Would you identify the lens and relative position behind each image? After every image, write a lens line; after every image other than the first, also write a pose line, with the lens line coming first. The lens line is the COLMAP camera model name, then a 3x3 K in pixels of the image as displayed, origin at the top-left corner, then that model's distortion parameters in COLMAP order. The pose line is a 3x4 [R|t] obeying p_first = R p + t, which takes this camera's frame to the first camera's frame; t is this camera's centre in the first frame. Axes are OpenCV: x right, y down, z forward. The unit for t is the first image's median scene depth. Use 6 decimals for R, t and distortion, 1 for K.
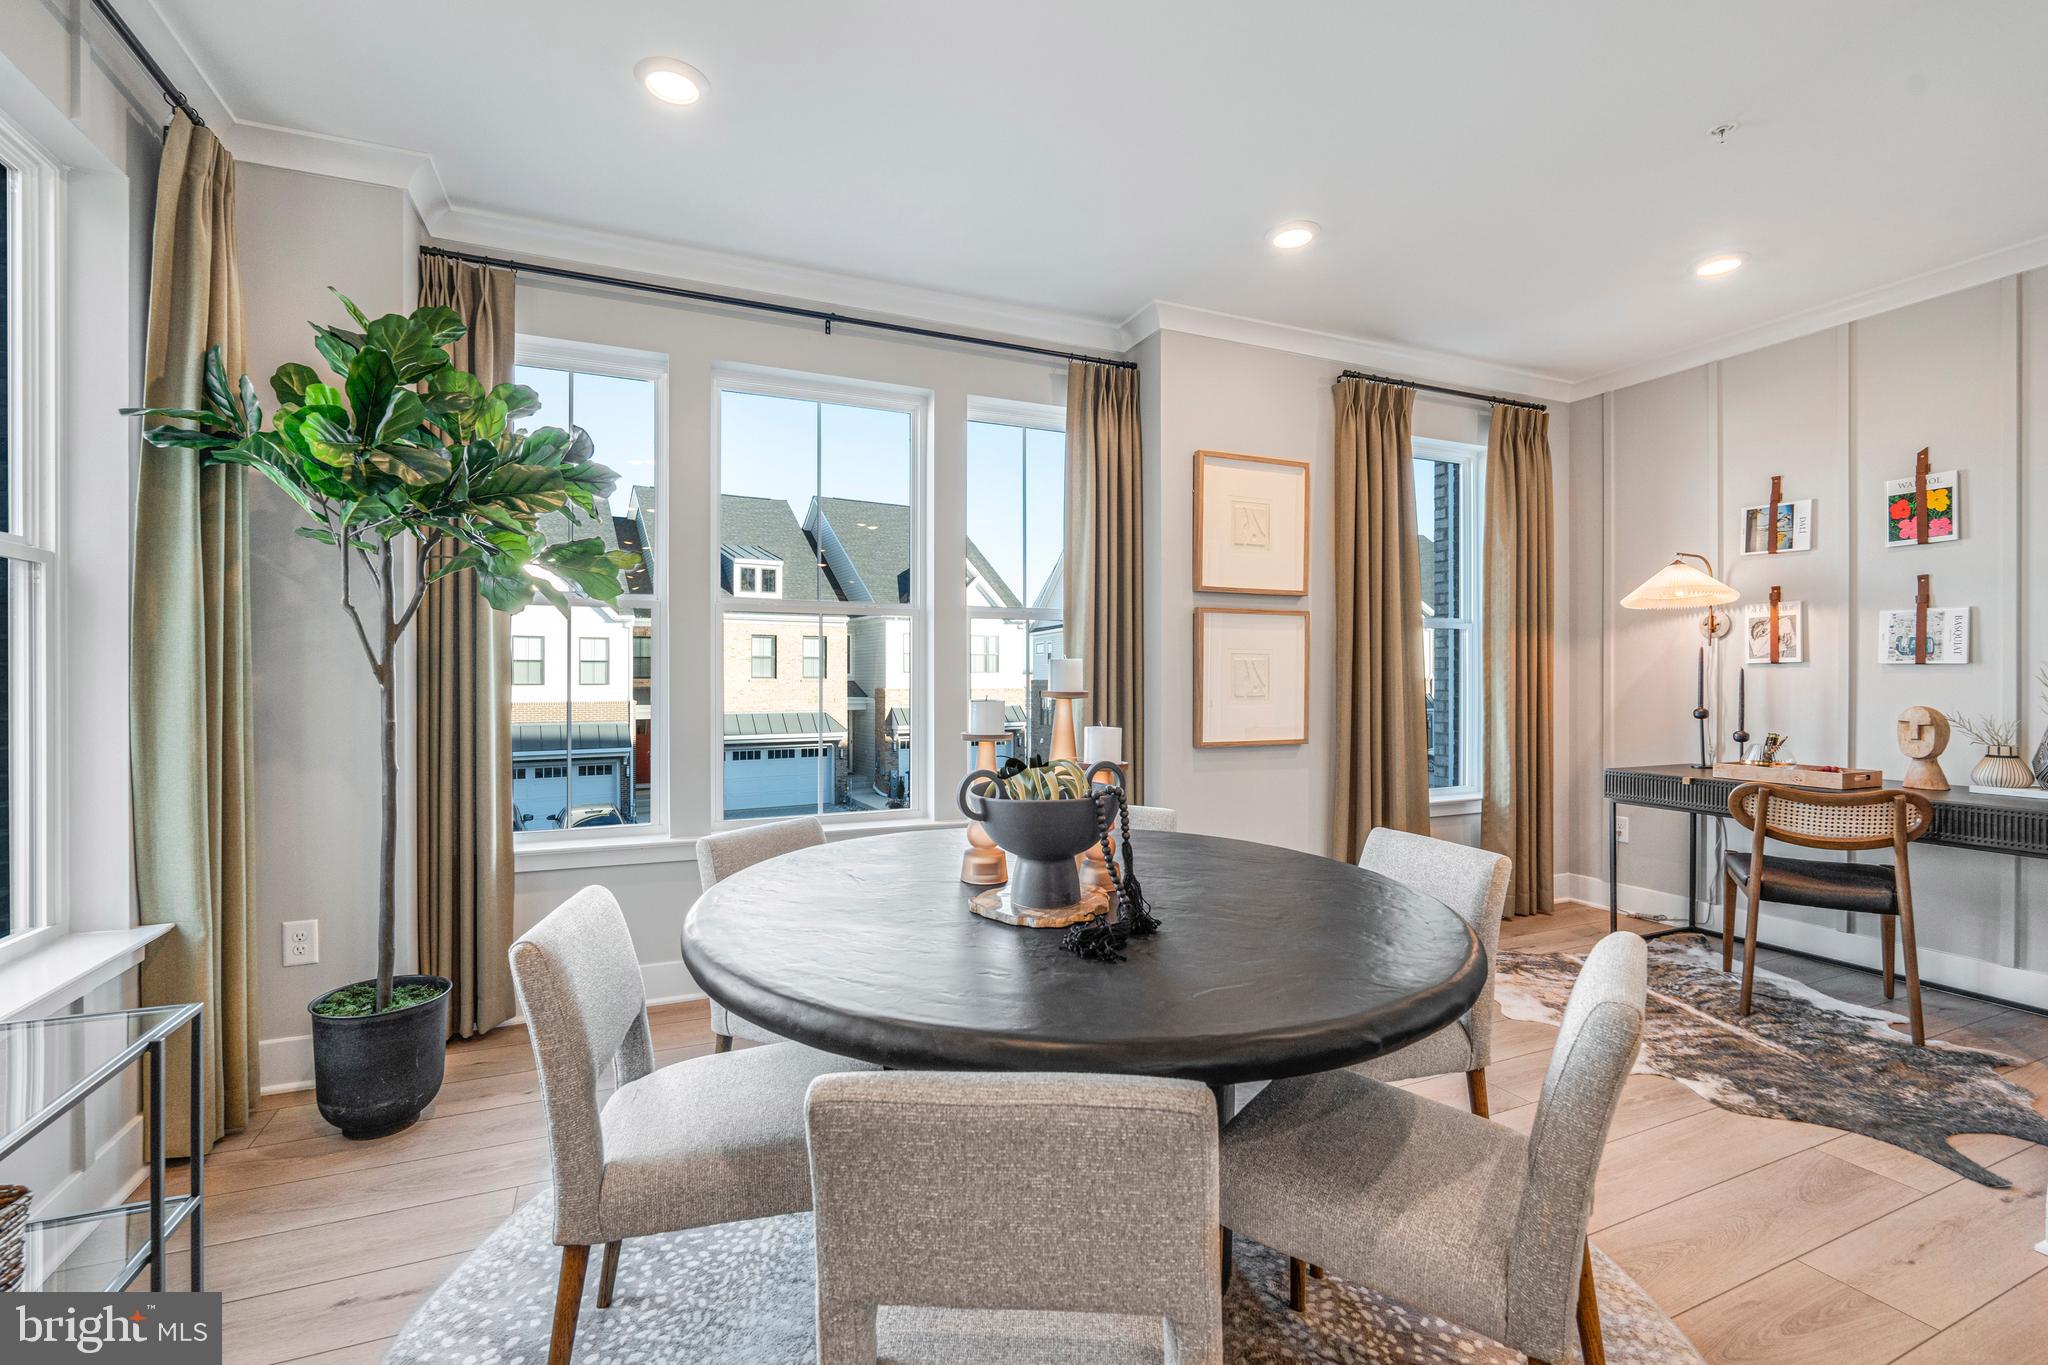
lens RADIAL K [[934.2, 0, 1032.4], [0, 934.2, 679.4], [0, 0, 1]] dist [-0.000818, 0.000145]
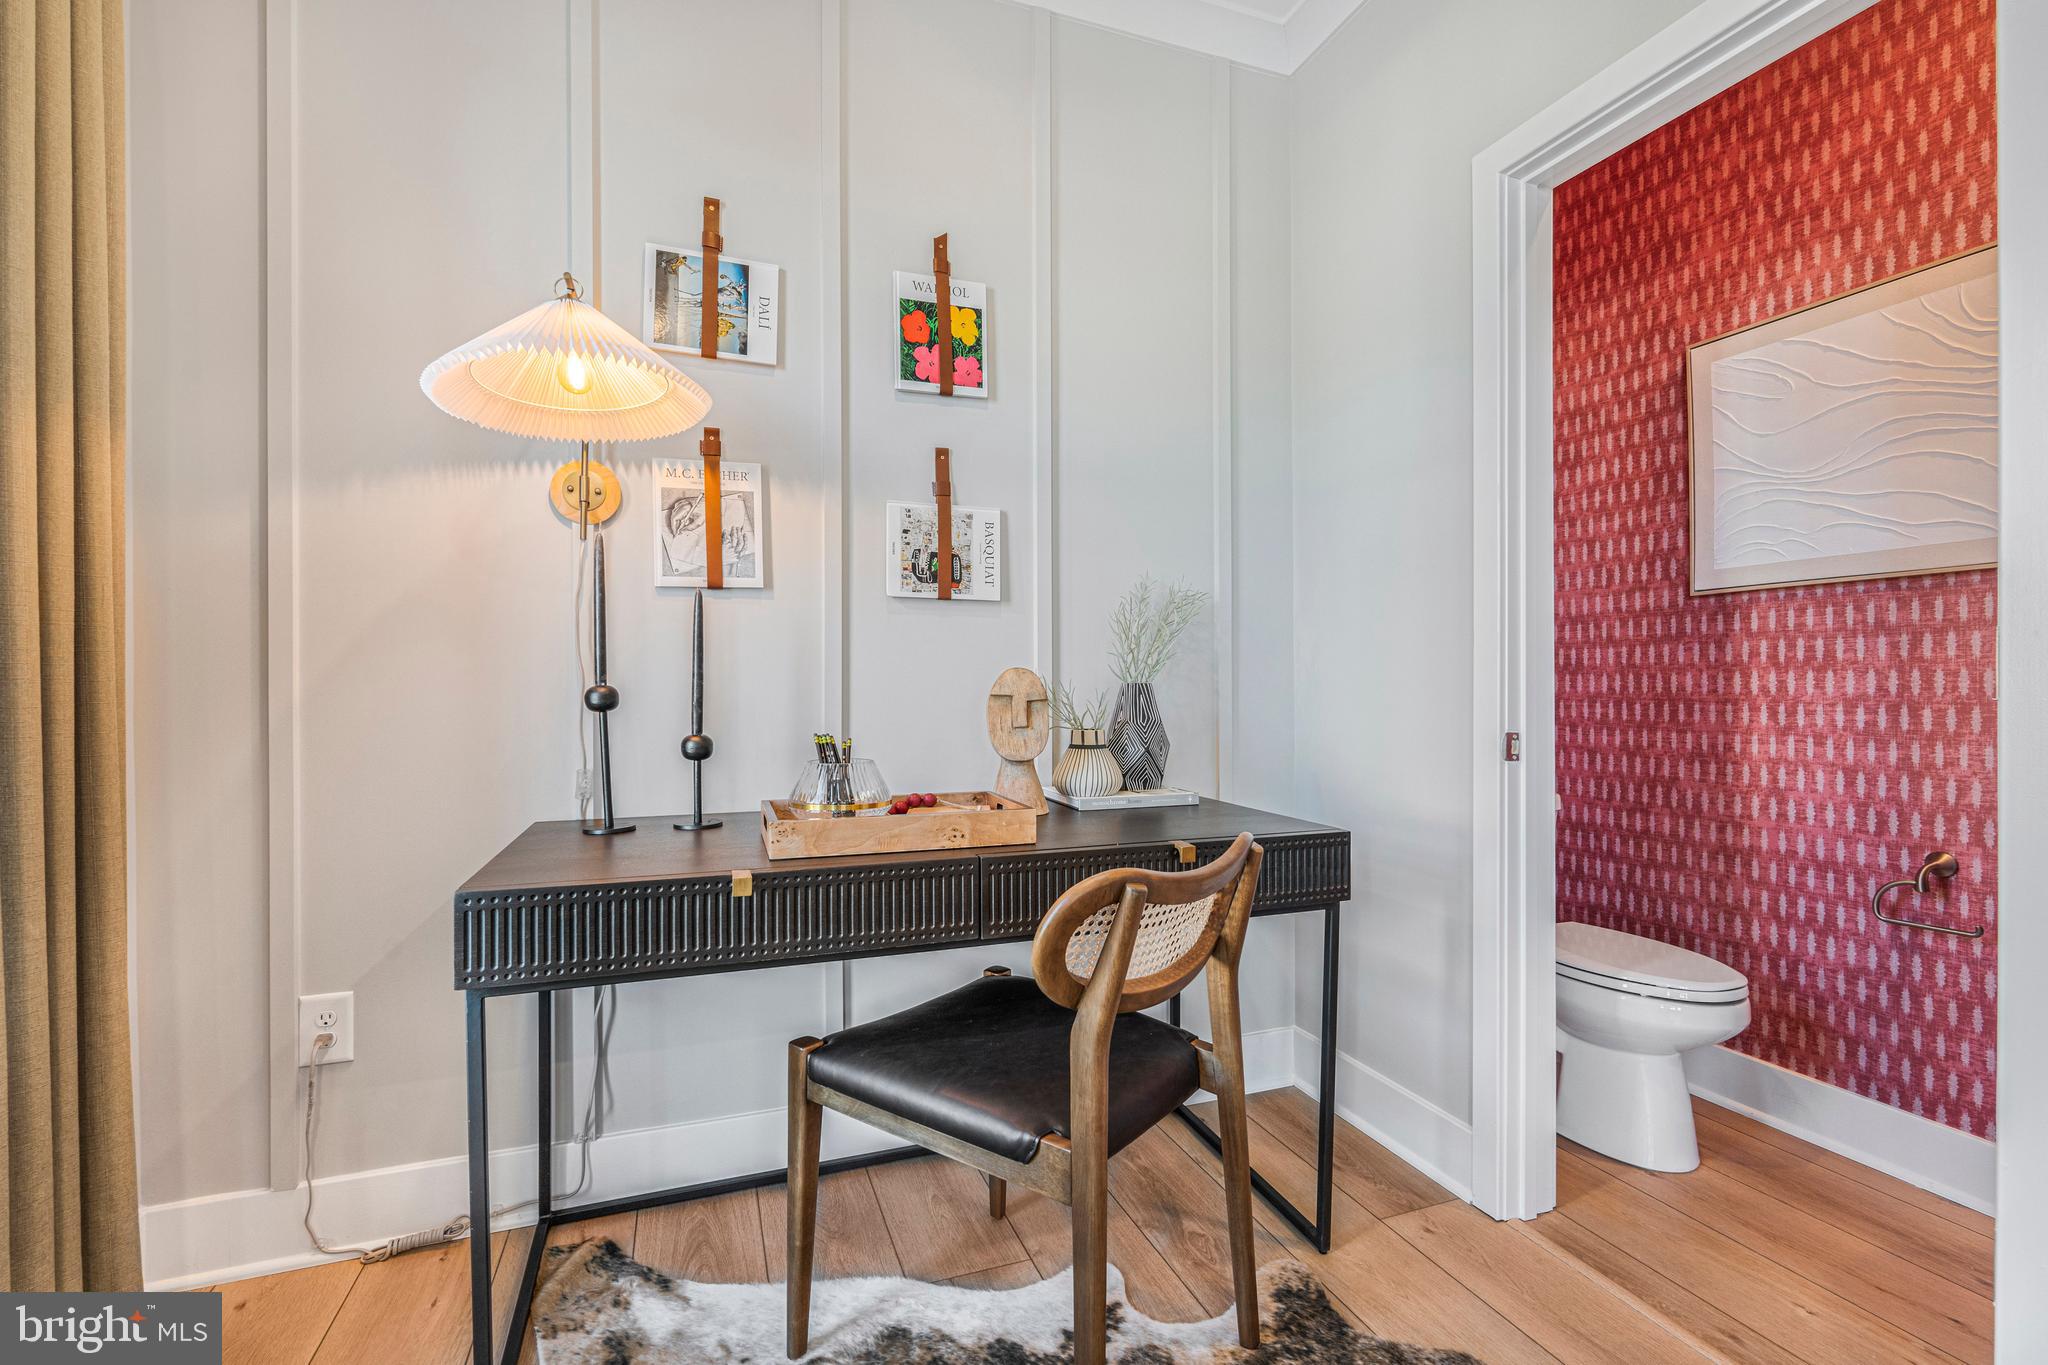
lens RADIAL K [[934.2, 0, 1034.8], [0, 934.2, 675.5], [0, 0, 1]] dist [-0.000818, 0.000145]
pose [[0.080036, -0.002774, 0.996788, 0.362400], [0.003132, 0.999992, 0.002531, 0.029076], [-0.996787, 0.002919, 0.080044, 0.871733]]
